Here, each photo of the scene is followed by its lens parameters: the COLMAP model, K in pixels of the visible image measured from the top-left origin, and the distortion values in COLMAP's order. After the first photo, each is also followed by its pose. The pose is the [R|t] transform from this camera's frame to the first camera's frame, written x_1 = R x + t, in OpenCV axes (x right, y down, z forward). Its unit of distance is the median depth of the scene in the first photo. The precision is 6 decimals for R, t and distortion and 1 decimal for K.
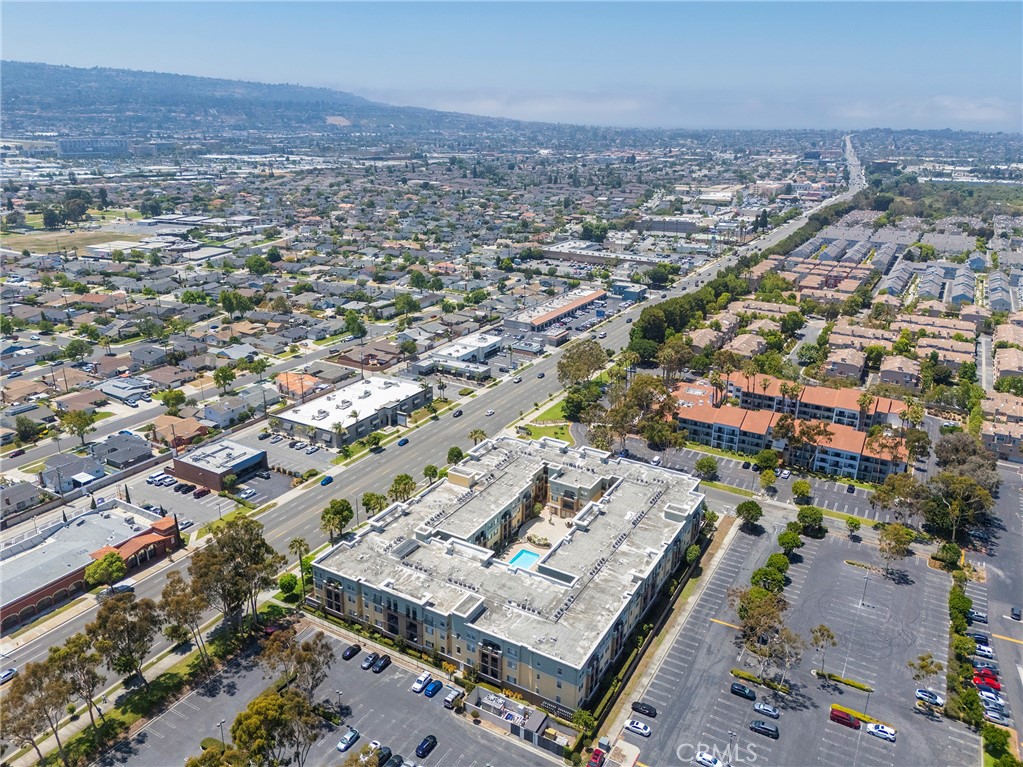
lens RADIAL K [[748.0, 0, 511.5], [0, 748.0, 383.5], [0, 0, 1]] dist [0.091942, -0.097651]
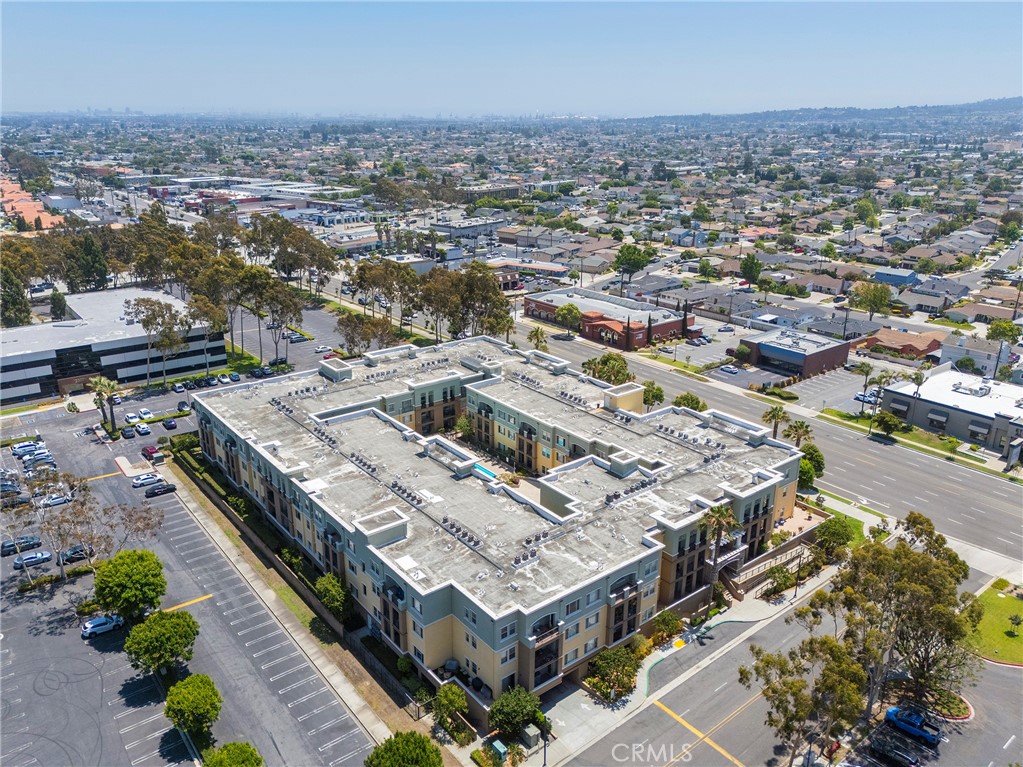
lens RADIAL K [[748.0, 0, 511.5], [0, 748.0, 383.5], [0, 0, 1]] dist [0.091942, -0.097651]
pose [[-0.357627, 0.297289, -0.885281, 0.411573], [-0.326107, 0.848543, 0.416689, -0.095102], [0.875076, 0.437715, -0.206514, 0.789592]]
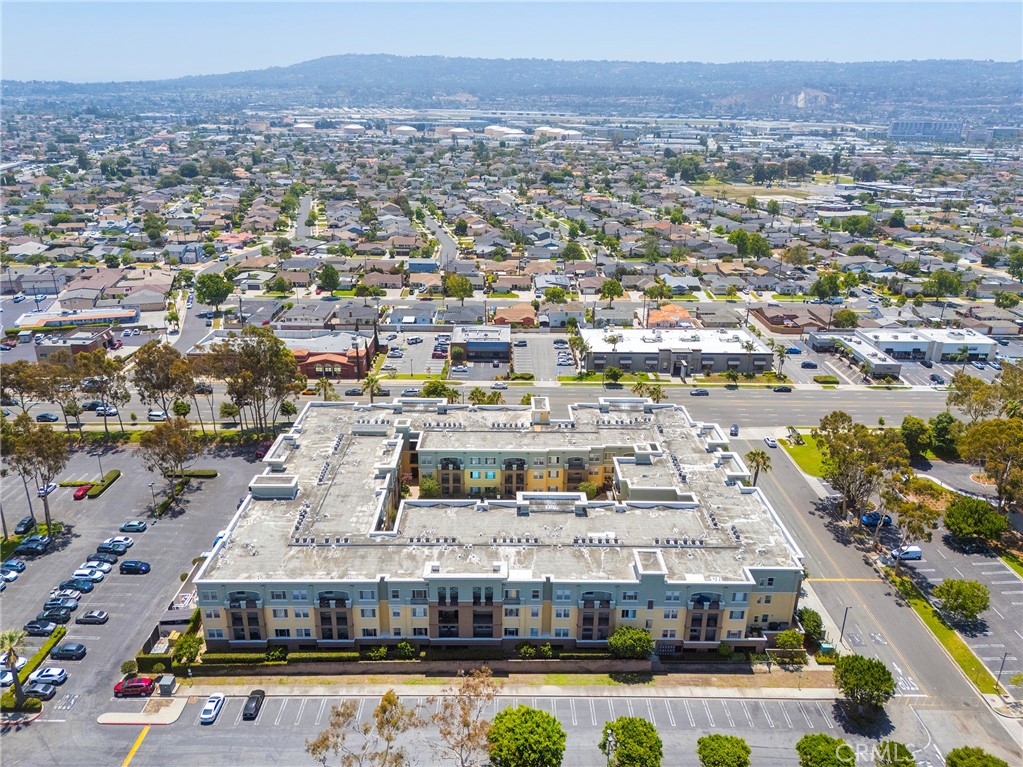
lens RADIAL K [[748.0, 0, 511.5], [0, 748.0, 383.5], [0, 0, 1]] dist [0.091942, -0.097651]
pose [[0.515504, 0.297006, -0.803768, 0.404920], [-0.295495, 0.942088, 0.158599, -0.012072], [0.804325, 0.155751, 0.573414, 0.396661]]
